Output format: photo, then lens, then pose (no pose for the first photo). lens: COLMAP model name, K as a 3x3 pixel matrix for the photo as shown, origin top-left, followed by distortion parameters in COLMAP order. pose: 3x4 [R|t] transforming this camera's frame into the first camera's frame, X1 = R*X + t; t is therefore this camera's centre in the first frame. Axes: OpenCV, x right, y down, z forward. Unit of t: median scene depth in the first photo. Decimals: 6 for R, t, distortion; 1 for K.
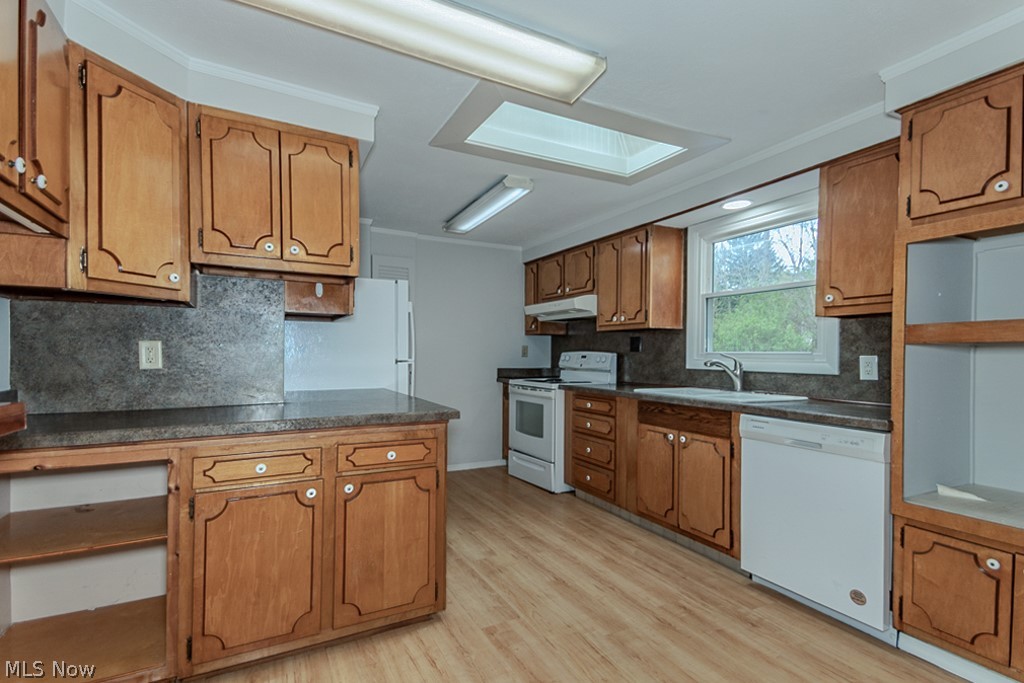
lens RADIAL K [[482.9, 0, 511.2], [0, 482.9, 358.4], [0, 0, 1]] dist [0.049681, -0.025357]
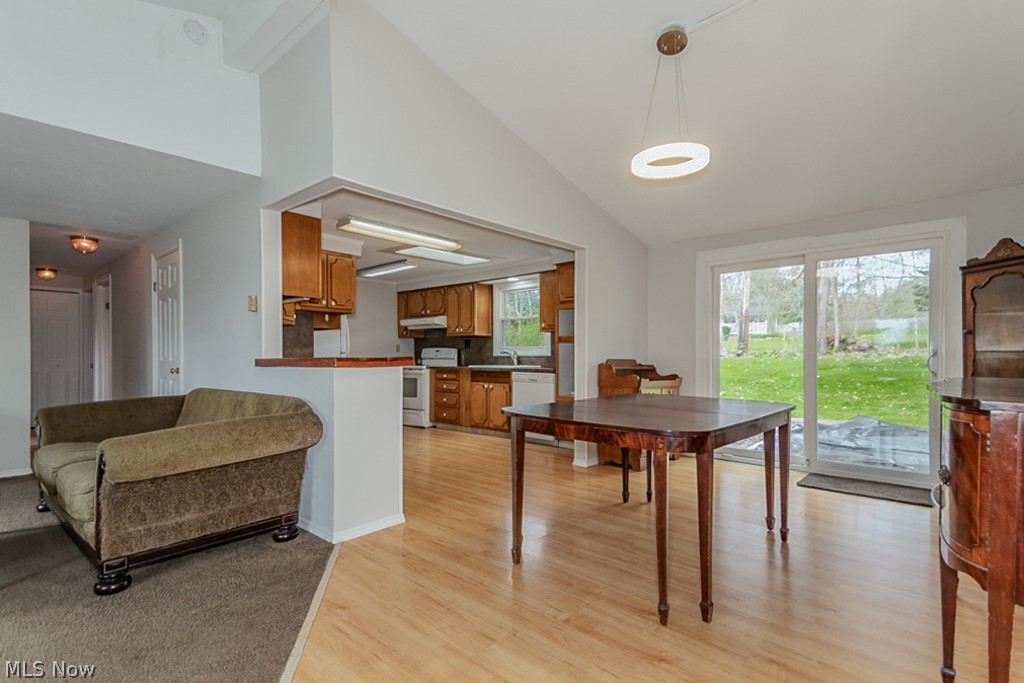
lens RADIAL K [[473.8, 0, 516.2], [0, 473.8, 354.6], [0, 0, 1]] dist [0.046584, -0.000107]
pose [[0.930252, -0.007466, 0.366844, -0.265016], [0.010838, 0.999916, -0.007133, 0.031212], [-0.366760, 0.010611, 0.930255, -0.844418]]
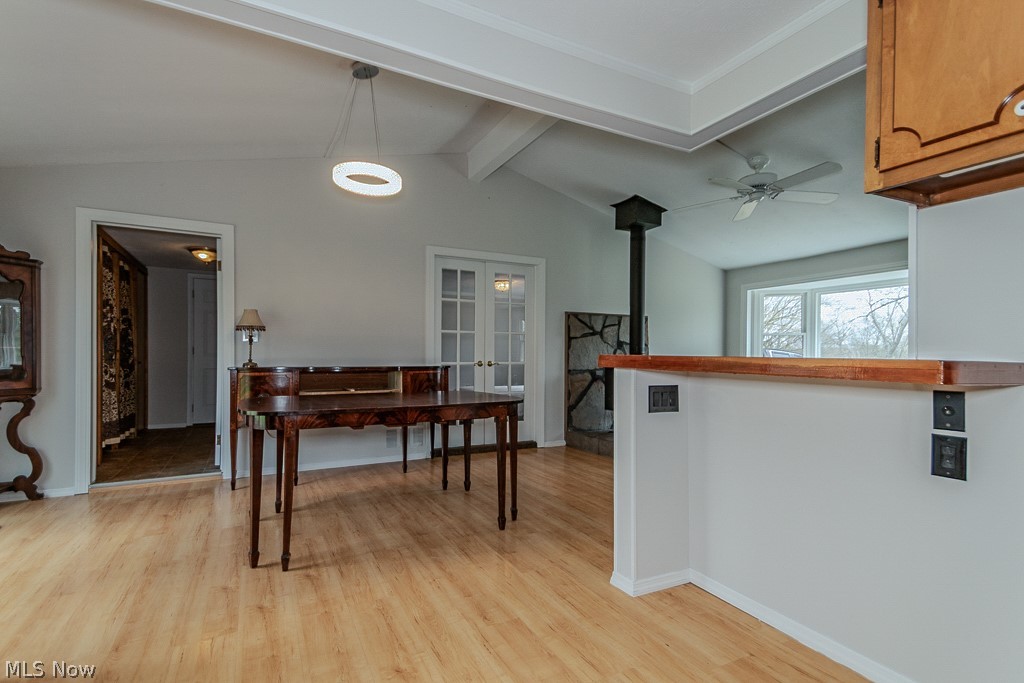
lens RADIAL K [[484.2, 0, 505.3], [0, 484.2, 363.5], [0, 0, 1]] dist [0.119743, -0.044775]
pose [[-0.999886, -0.012480, 0.008484, -0.011142], [-0.012259, 0.999595, 0.025675, 0.023326], [-0.008801, 0.025568, -0.999634, 0.624455]]
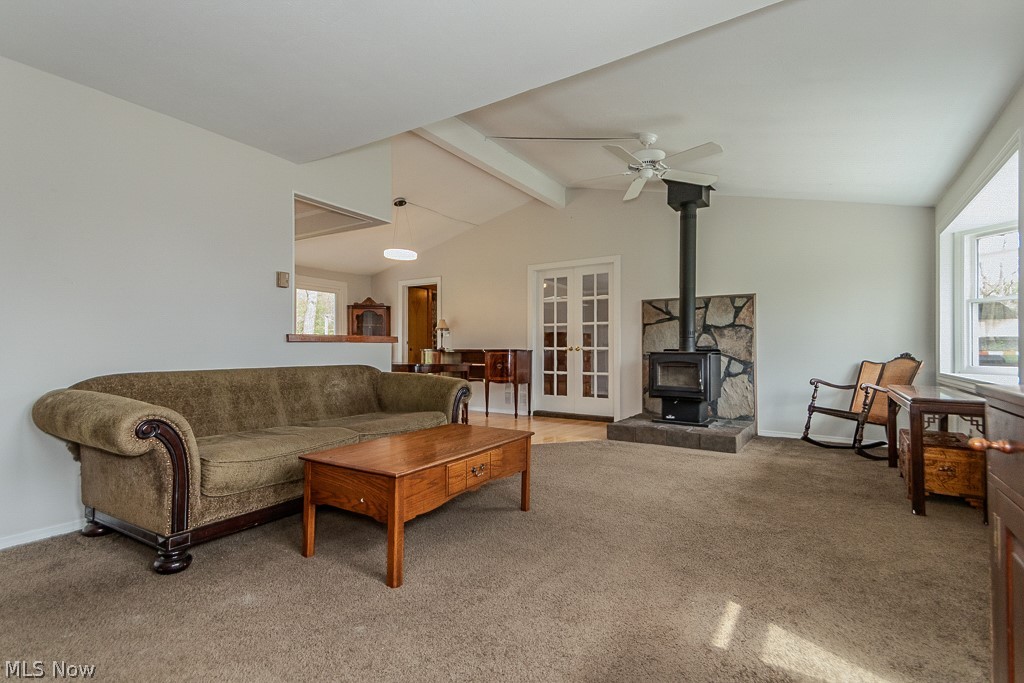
lens RADIAL K [[473.8, 0, 516.2], [0, 473.8, 354.6], [0, 0, 1]] dist [0.046584, -0.000107]
pose [[-0.520170, -0.016326, 0.853907, -1.422353], [0.002204, 0.999788, 0.020458, 0.048385], [-0.854060, 0.012523, -0.520024, 0.261200]]
